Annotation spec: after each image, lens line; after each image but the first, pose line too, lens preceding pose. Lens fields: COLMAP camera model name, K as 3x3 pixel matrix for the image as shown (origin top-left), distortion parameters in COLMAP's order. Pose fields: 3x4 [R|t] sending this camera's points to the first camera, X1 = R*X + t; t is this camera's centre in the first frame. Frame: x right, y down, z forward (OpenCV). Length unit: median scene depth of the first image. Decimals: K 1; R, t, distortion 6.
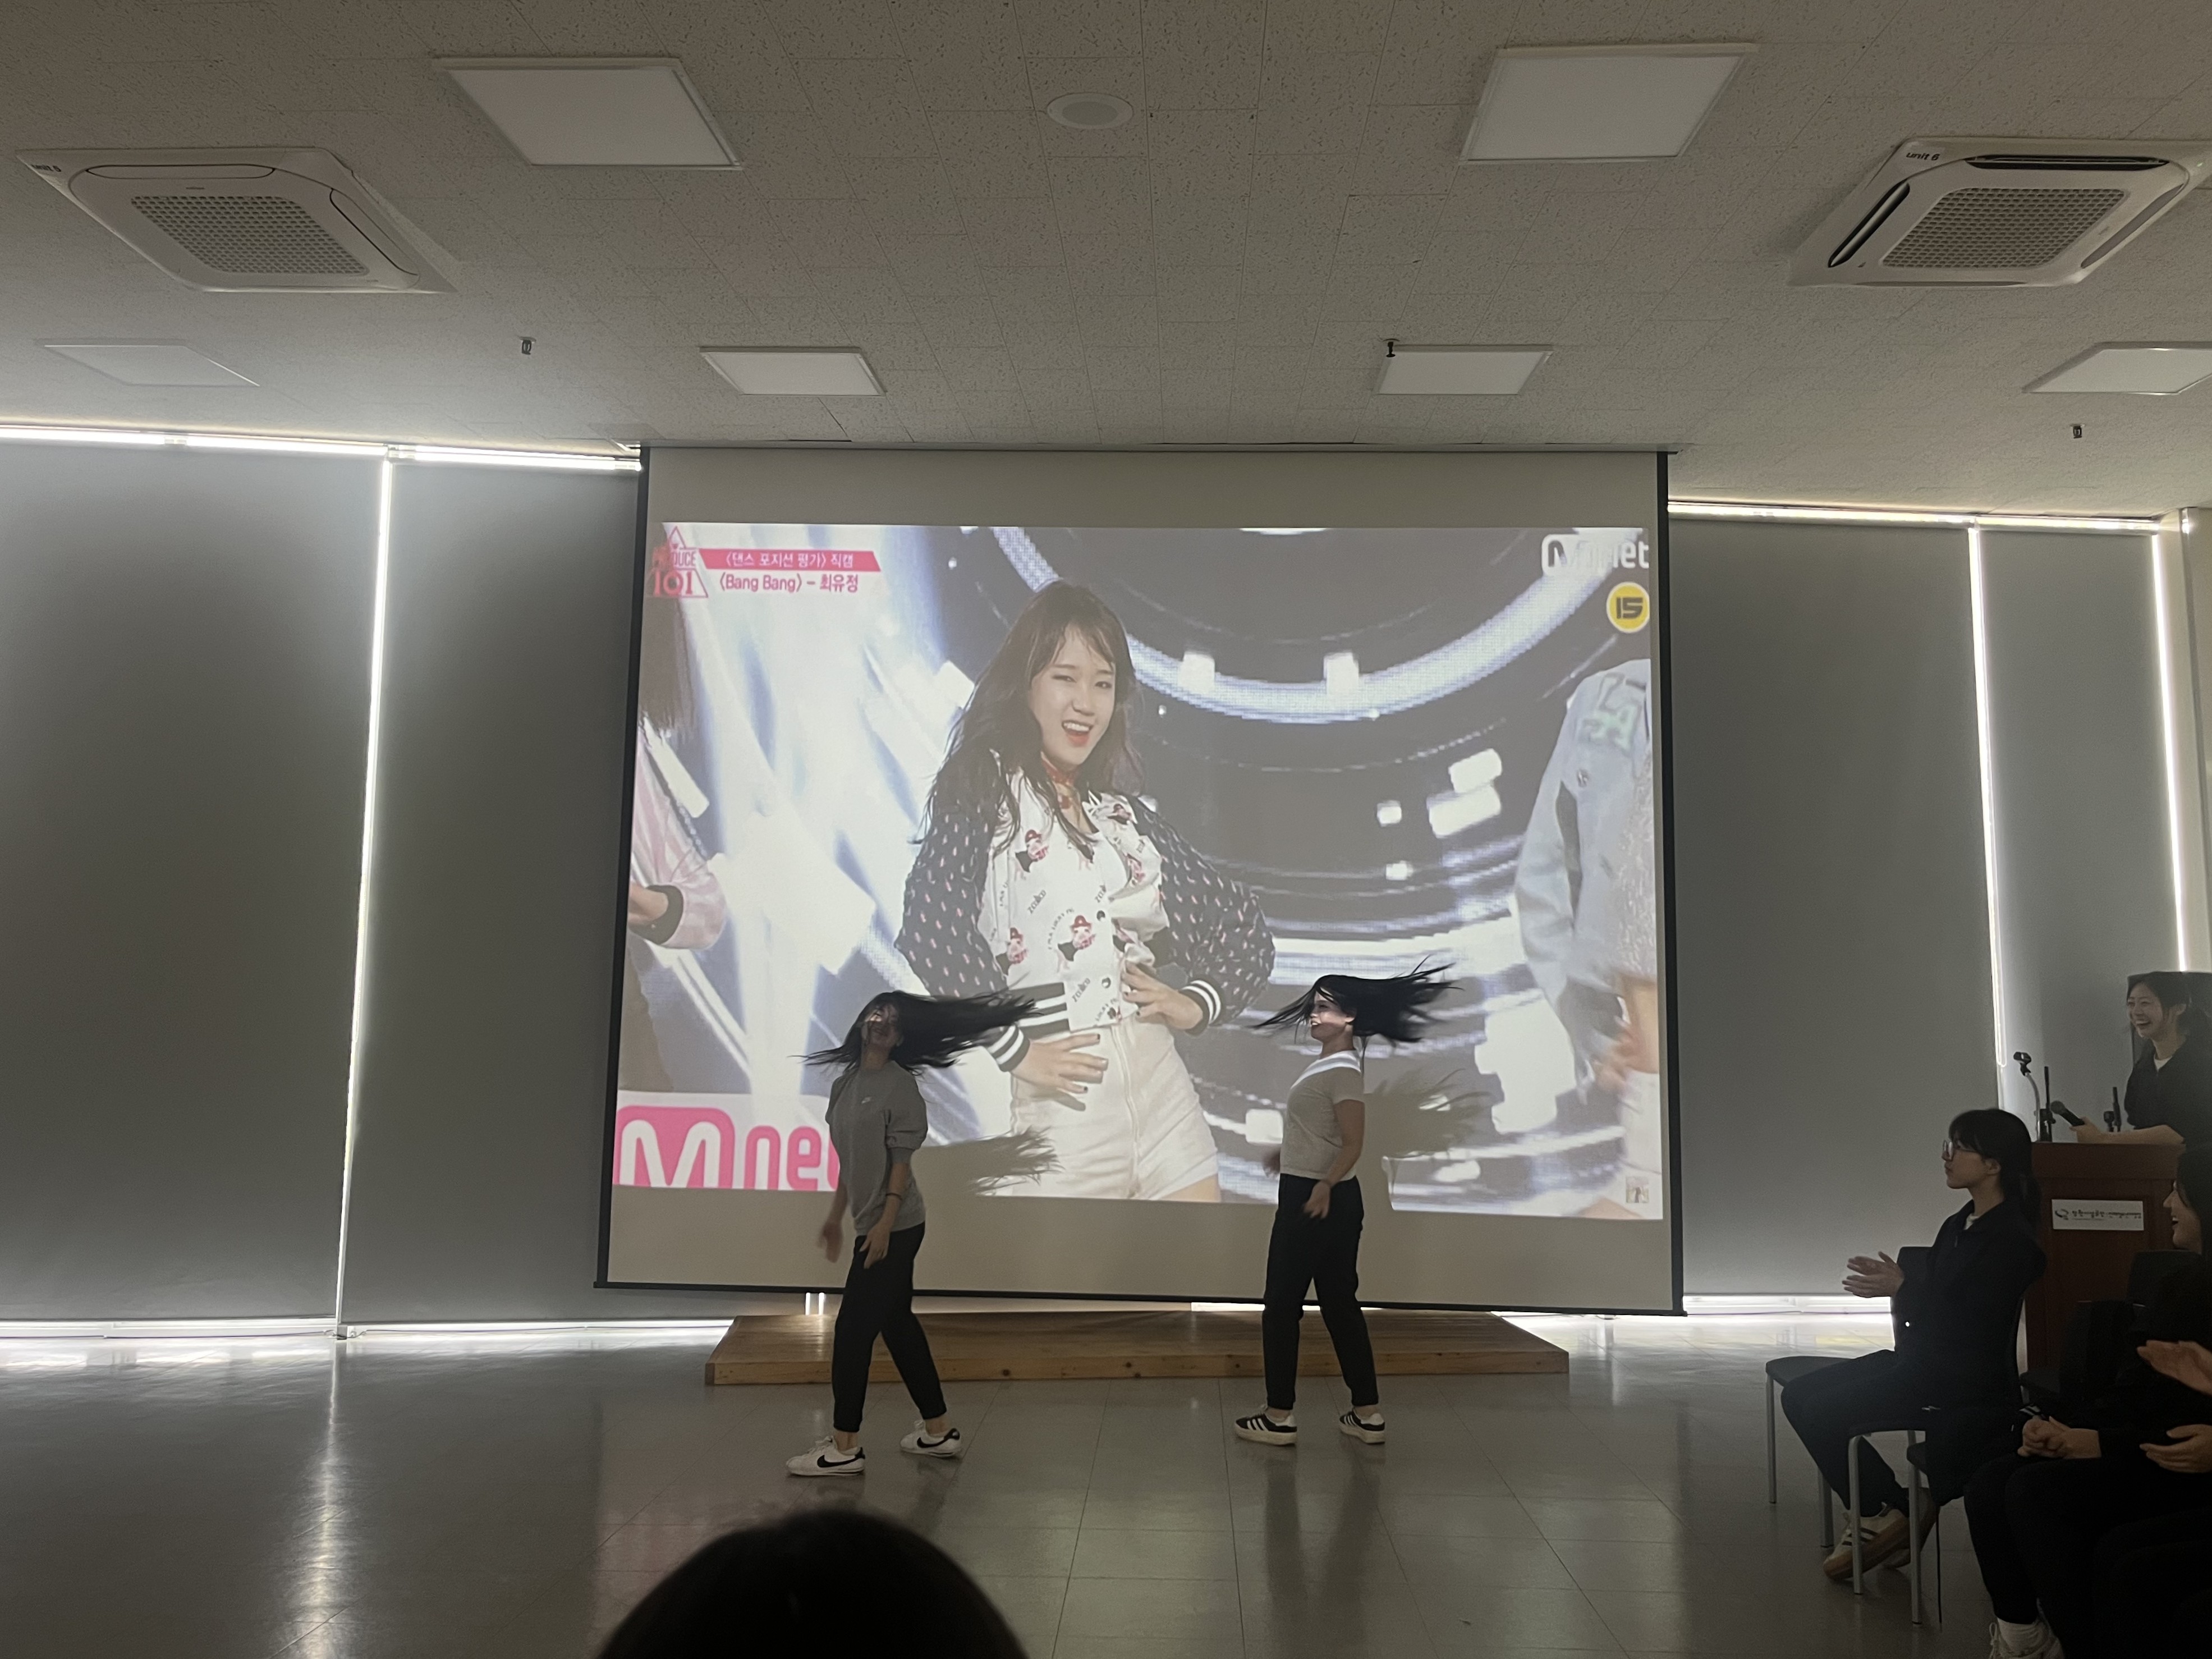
lens RADIAL K [[1793.6, 0, 1106.0], [0, 1793.6, 829.5], [0, 0, 1]] dist [0.006776, 0.007922]
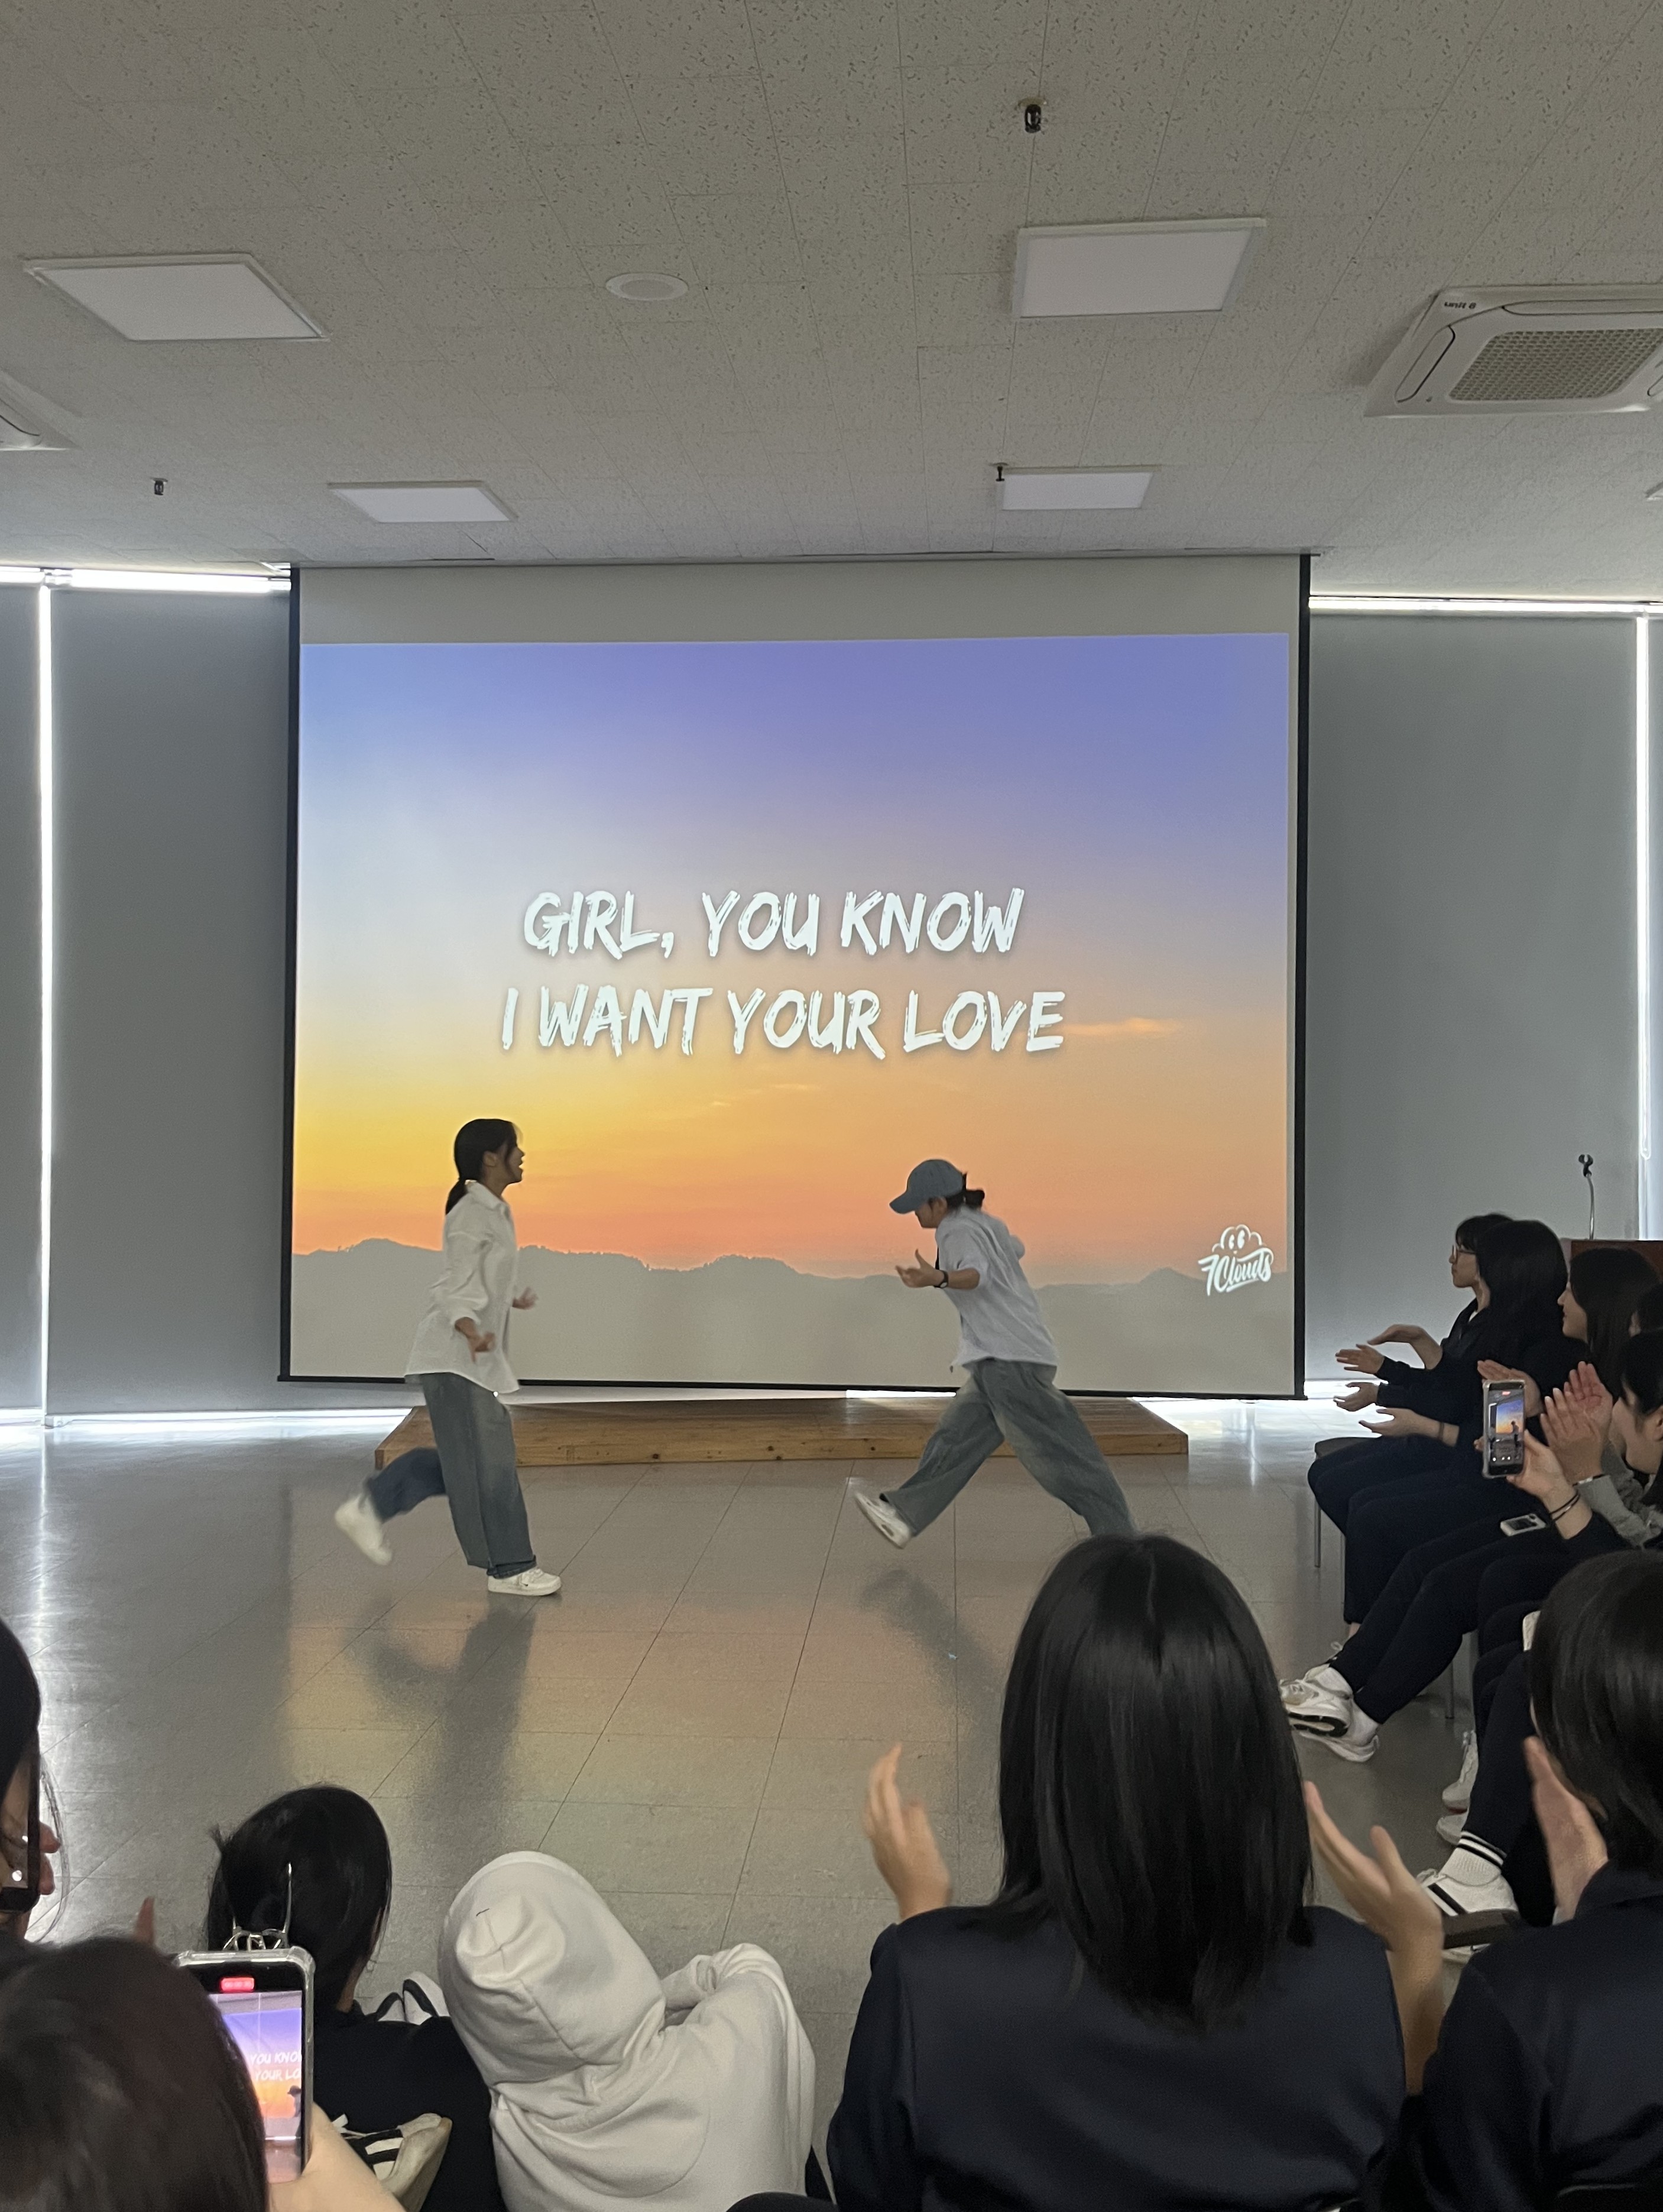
lens RADIAL K [[1905.5, 0, 831.5], [0, 1905.5, 1106.0], [0, 0, 1]] dist [0.005144, -0.010928]
pose [[0.999496, -0.010879, -0.029828, 0.079444], [0.014151, 0.993633, 0.111772, -0.029373], [0.028422, -0.112138, 0.993286, -0.098397]]
